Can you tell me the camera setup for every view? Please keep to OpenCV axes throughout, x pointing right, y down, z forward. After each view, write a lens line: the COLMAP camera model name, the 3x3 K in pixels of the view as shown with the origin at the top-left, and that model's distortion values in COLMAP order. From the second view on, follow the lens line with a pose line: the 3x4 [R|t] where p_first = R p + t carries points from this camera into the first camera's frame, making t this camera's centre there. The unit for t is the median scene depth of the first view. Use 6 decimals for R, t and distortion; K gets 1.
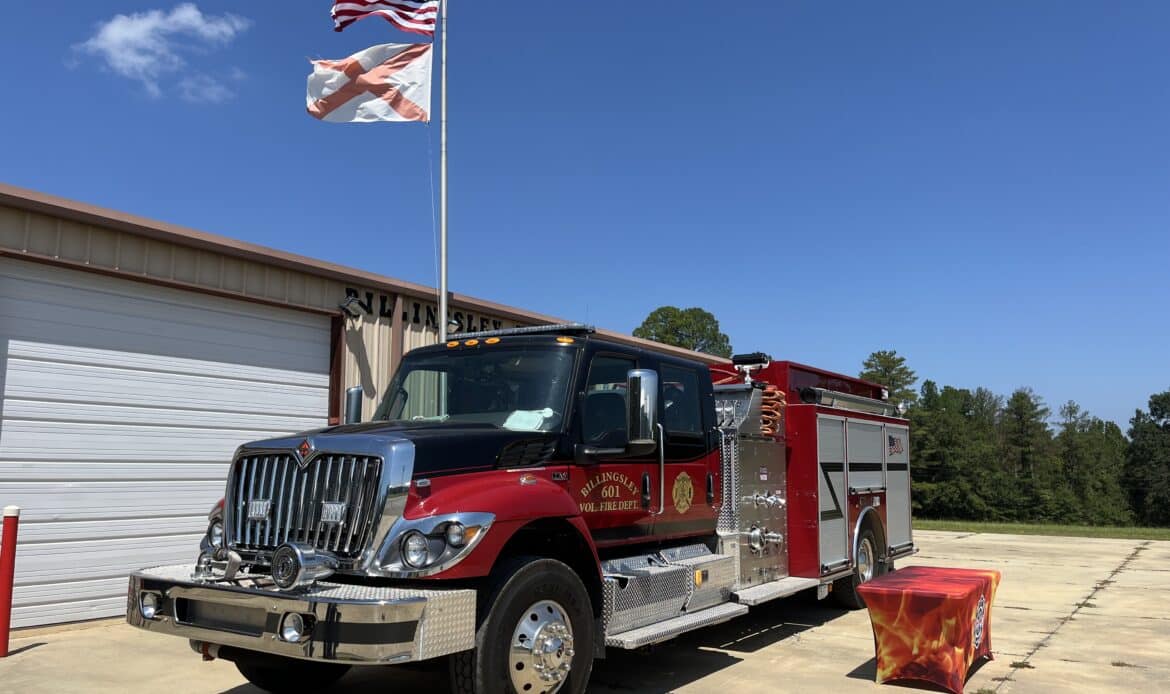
lens RADIAL K [[876.0, 0, 597.8], [0, 876.0, 350.4], [0, 0, 1]] dist [0.087466, -0.111800]
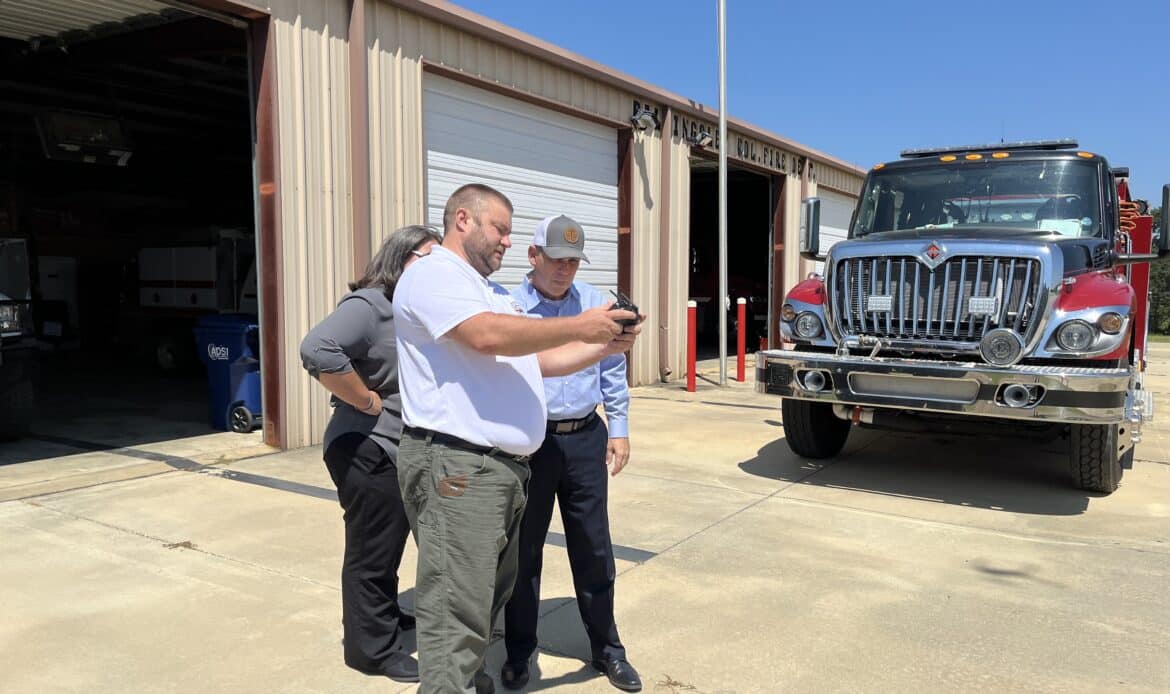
lens RADIAL K [[875.0, 0, 585.0], [0, 875.0, 347.0], [0, 0, 1]] dist [0.087771, -0.103837]
pose [[0.999717, 0.002980, 0.023588, -0.367882], [-0.007797, 0.978337, 0.206870, -0.001119], [-0.022461, -0.206995, 0.978084, -0.063655]]
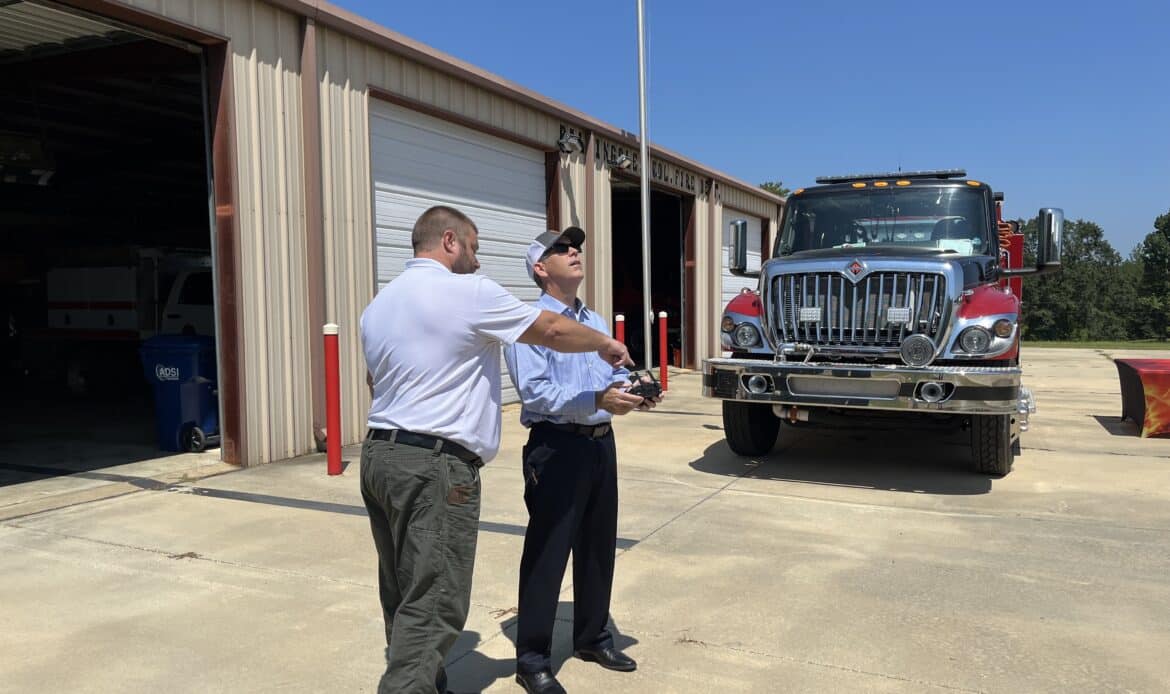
lens RADIAL K [[876.0, 0, 597.8], [0, 876.0, 350.4], [0, 0, 1]] dist [0.087466, -0.111800]
pose [[0.987494, -0.016386, 0.156804, -0.415087], [-0.014142, 0.981368, 0.191614, -0.006732], [-0.157022, -0.191435, 0.968864, -0.103464]]
